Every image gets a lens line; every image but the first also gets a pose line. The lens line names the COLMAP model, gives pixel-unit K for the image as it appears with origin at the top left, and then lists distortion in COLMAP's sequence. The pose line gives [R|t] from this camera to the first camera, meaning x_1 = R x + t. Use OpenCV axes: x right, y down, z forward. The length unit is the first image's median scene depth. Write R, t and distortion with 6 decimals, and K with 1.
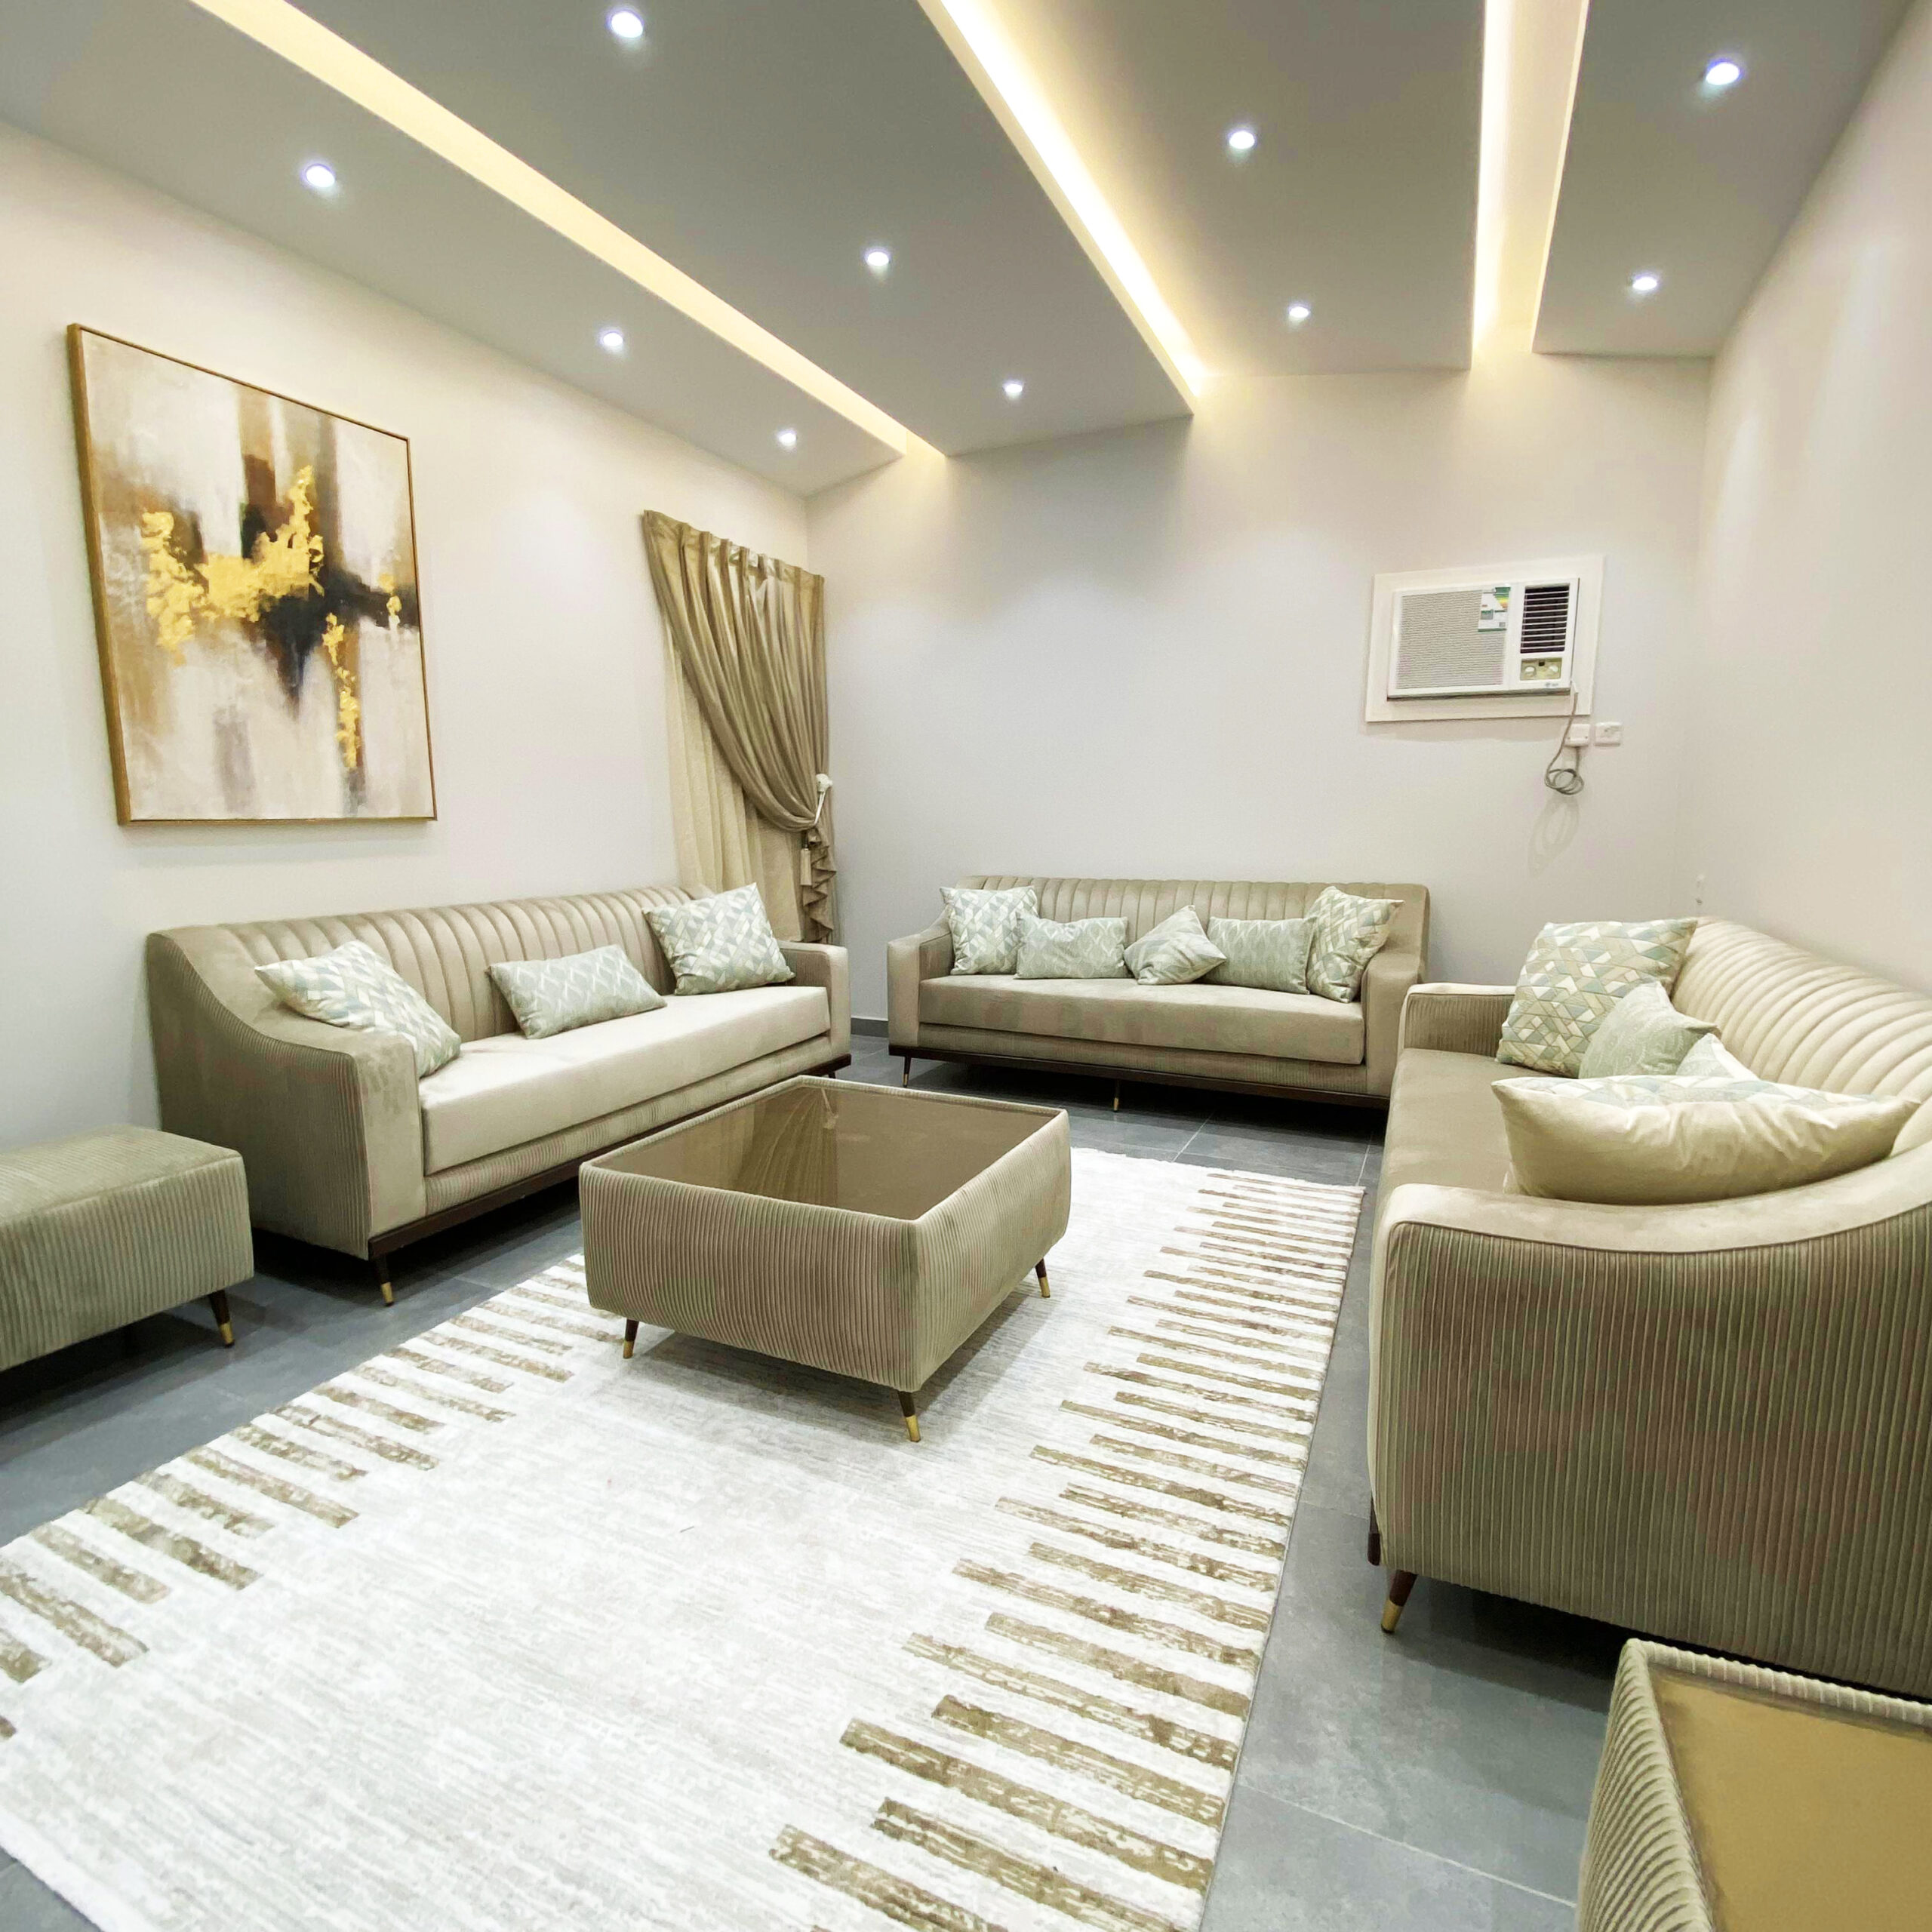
lens RADIAL K [[1043.8, 0, 966.7], [0, 1043.8, 966.1], [0, 0, 1]] dist [0.006710, -0.010677]
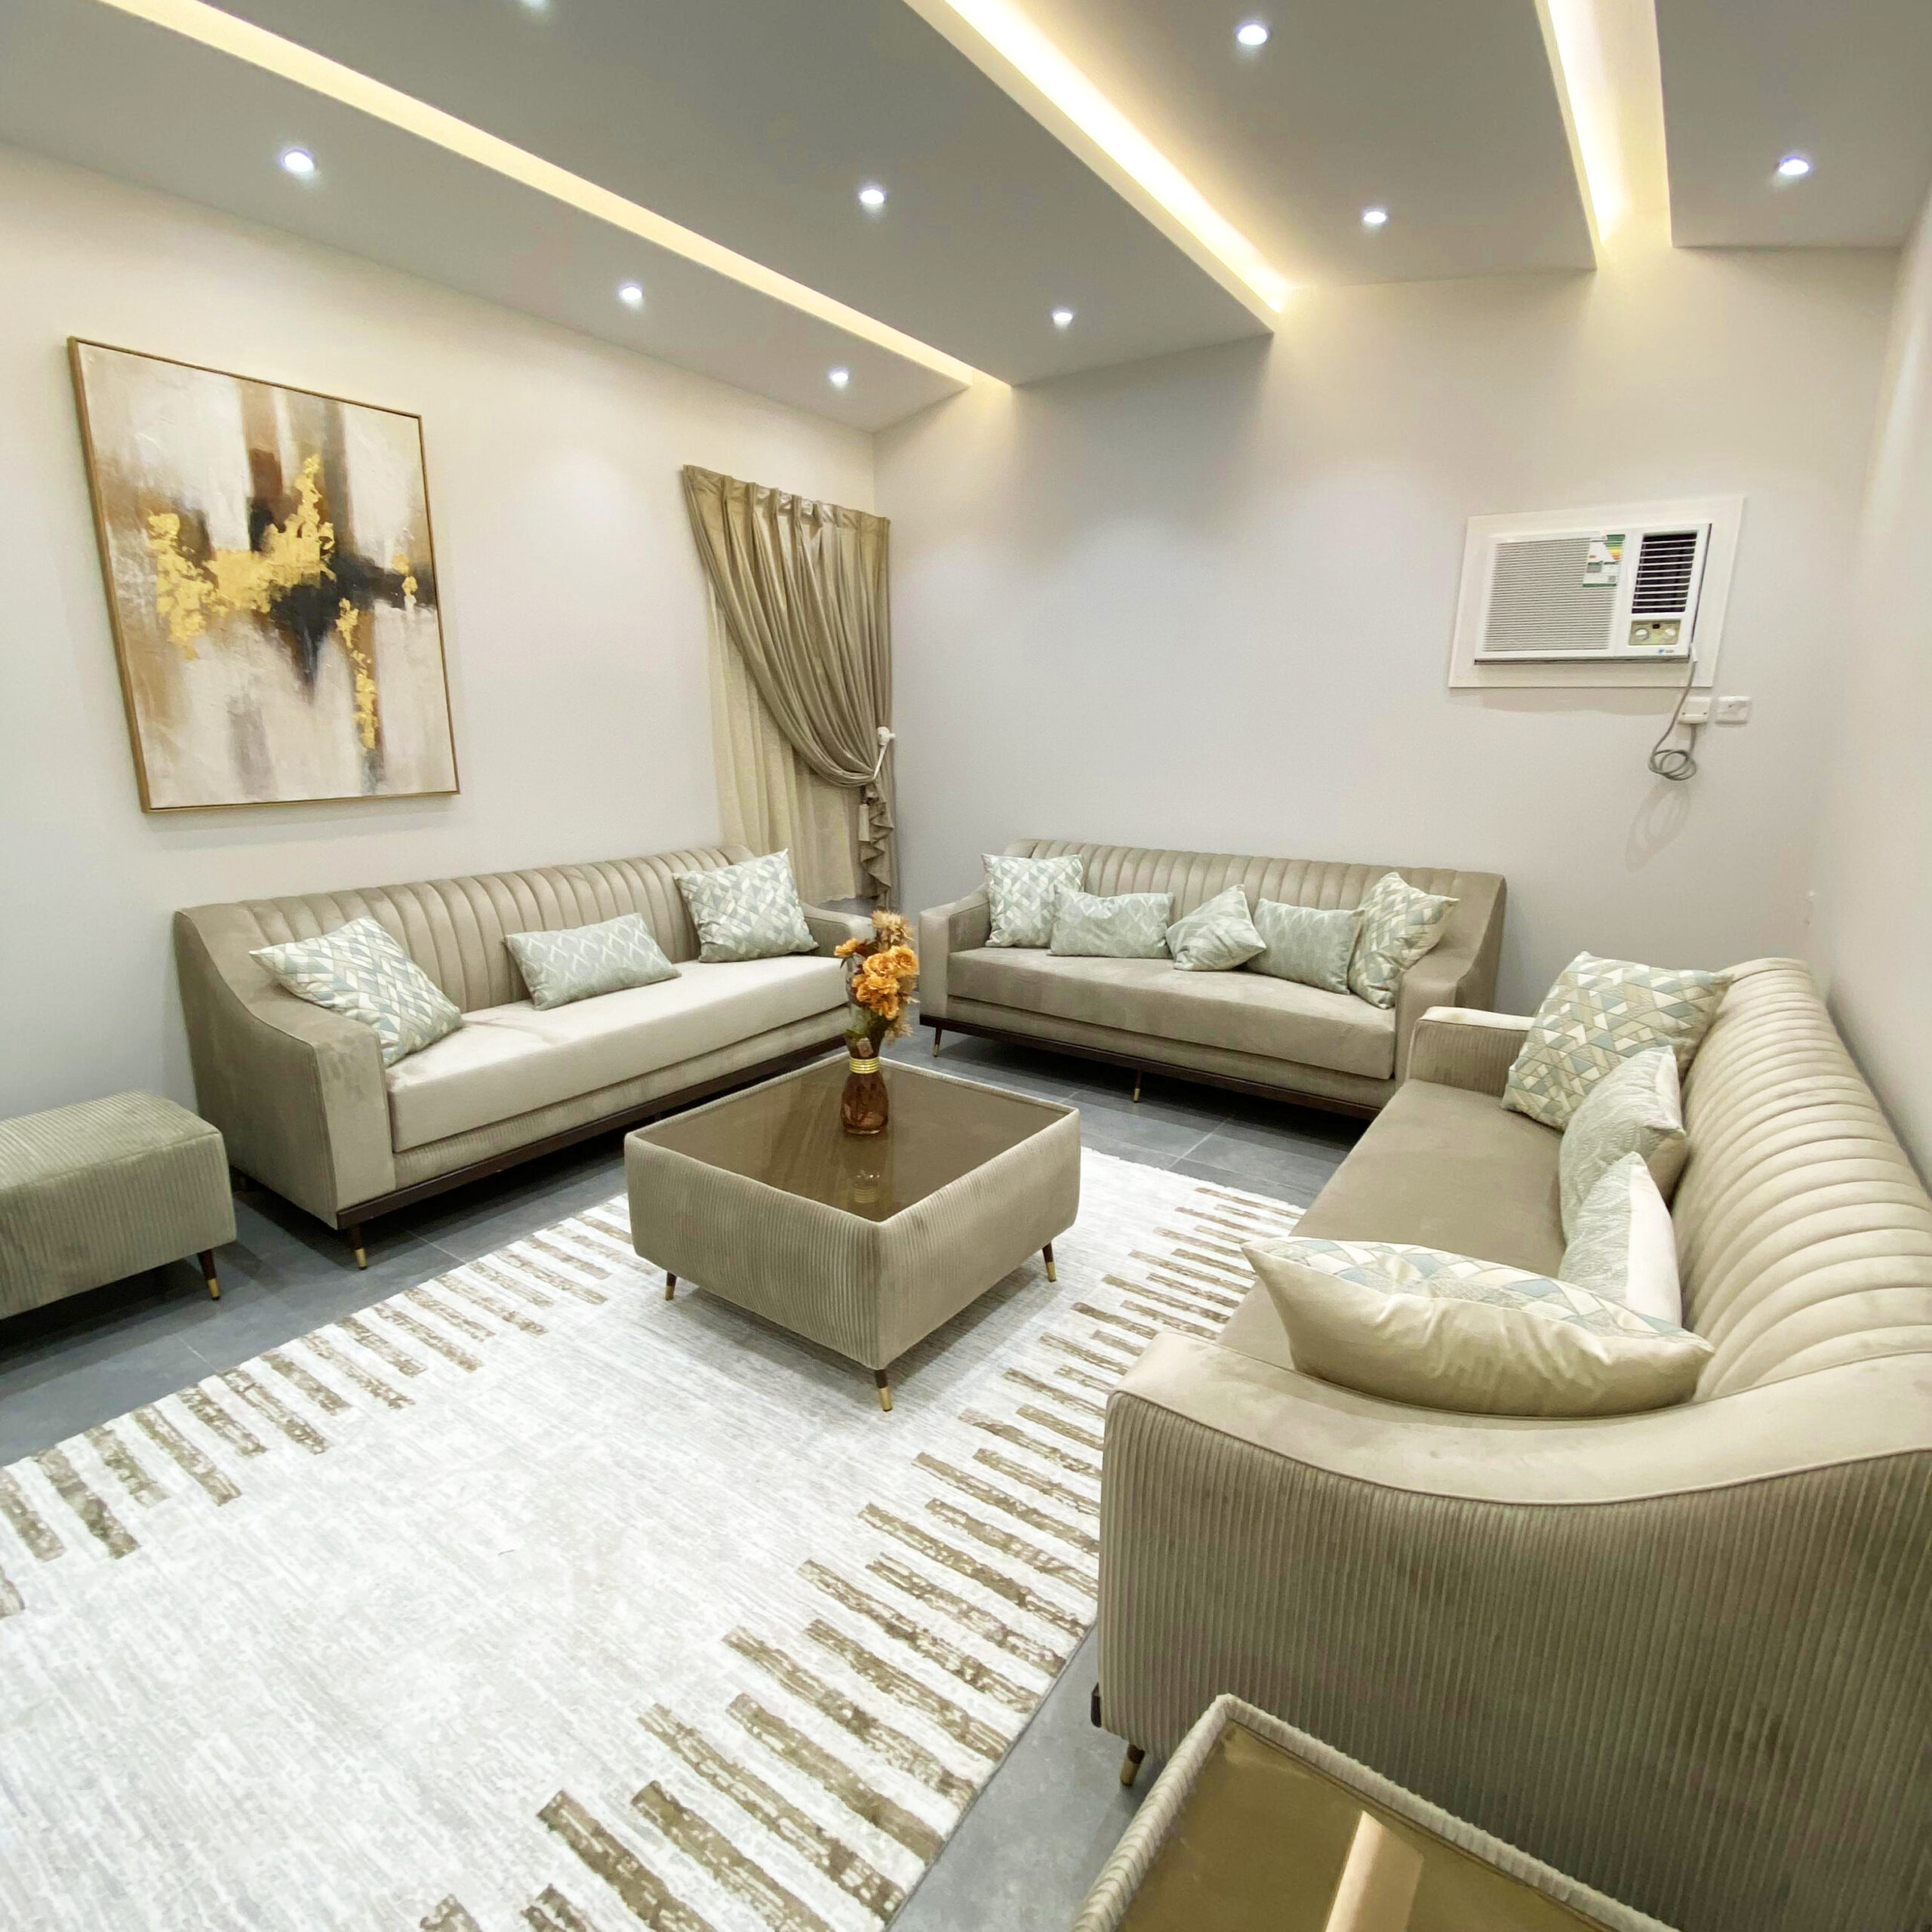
lens RADIAL K [[1043.8, 0, 967.2], [0, 1043.8, 965.7], [0, 0, 1]] dist [0.006710, -0.010677]
pose [[0.985679, 0.048781, -0.161420, 0.194068], [-0.034513, 0.995340, 0.090042, -0.093288], [0.165060, -0.083181, 0.982770, 0.055106]]
